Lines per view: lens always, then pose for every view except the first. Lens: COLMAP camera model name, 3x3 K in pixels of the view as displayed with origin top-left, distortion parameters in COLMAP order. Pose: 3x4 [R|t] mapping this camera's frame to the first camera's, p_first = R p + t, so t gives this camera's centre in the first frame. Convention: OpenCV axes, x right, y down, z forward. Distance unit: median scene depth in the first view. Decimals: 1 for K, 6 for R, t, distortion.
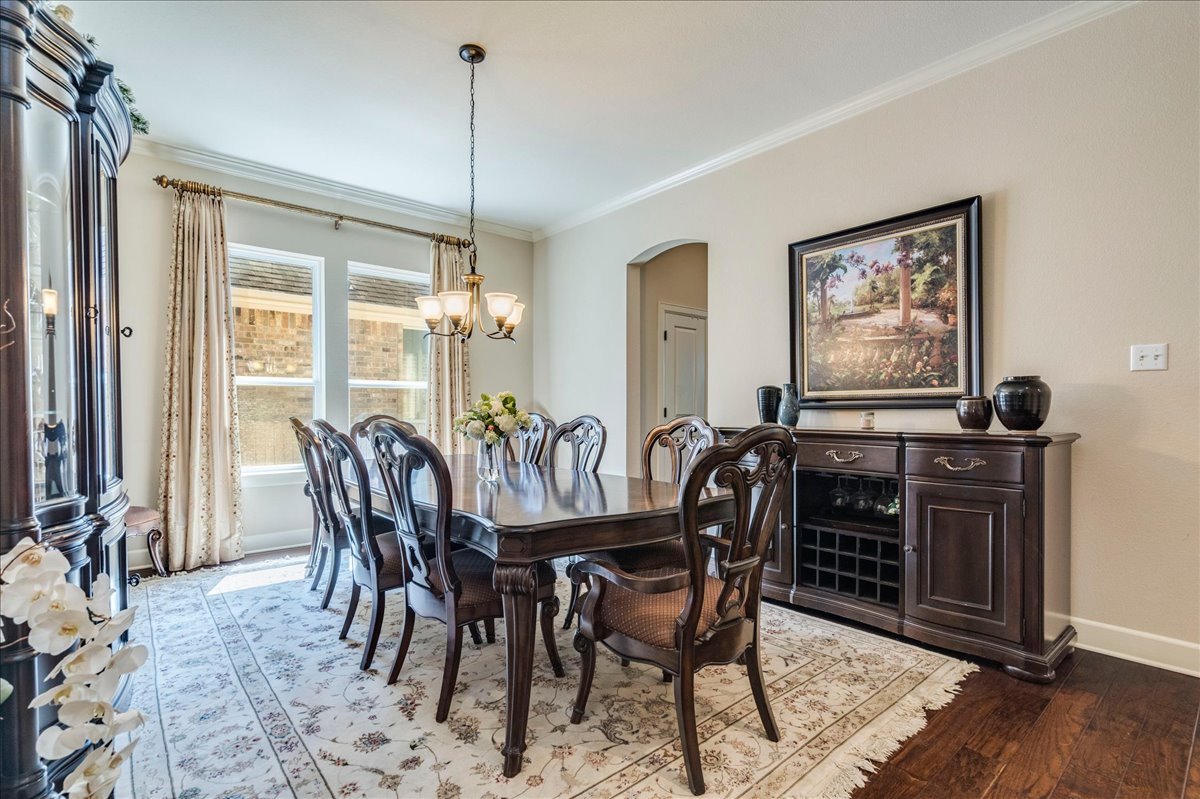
lens RADIAL K [[566.2, 0, 598.2], [0, 566.2, 413.9], [0, 0, 1]] dist [0.001622, 0.000249]
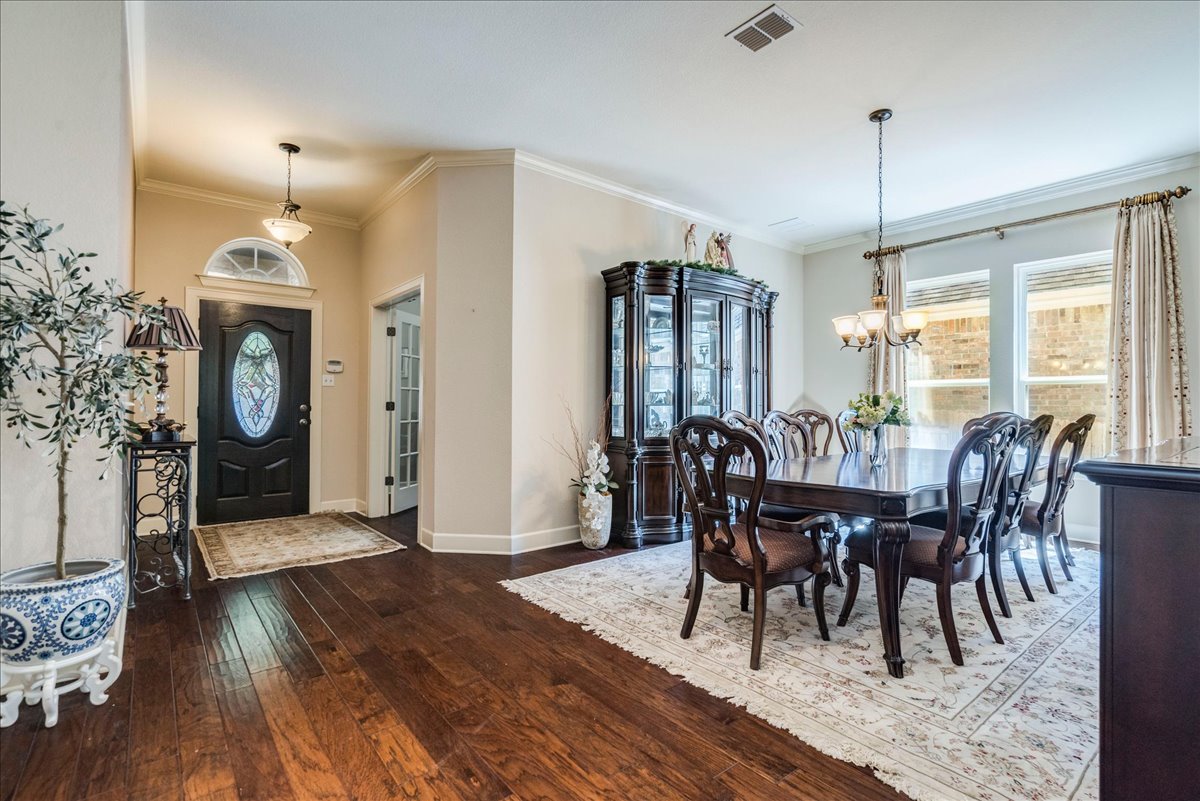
lens RADIAL K [[561.3, 0, 600.0], [0, 561.3, 400.5], [0, 0, 1]] dist [-0.002907, 0.000484]
pose [[-0.027523, -0.003405, -0.999615, 0.617896], [-0.015691, 0.999872, -0.002974, -0.003919], [0.999498, 0.015604, -0.027573, 0.269872]]
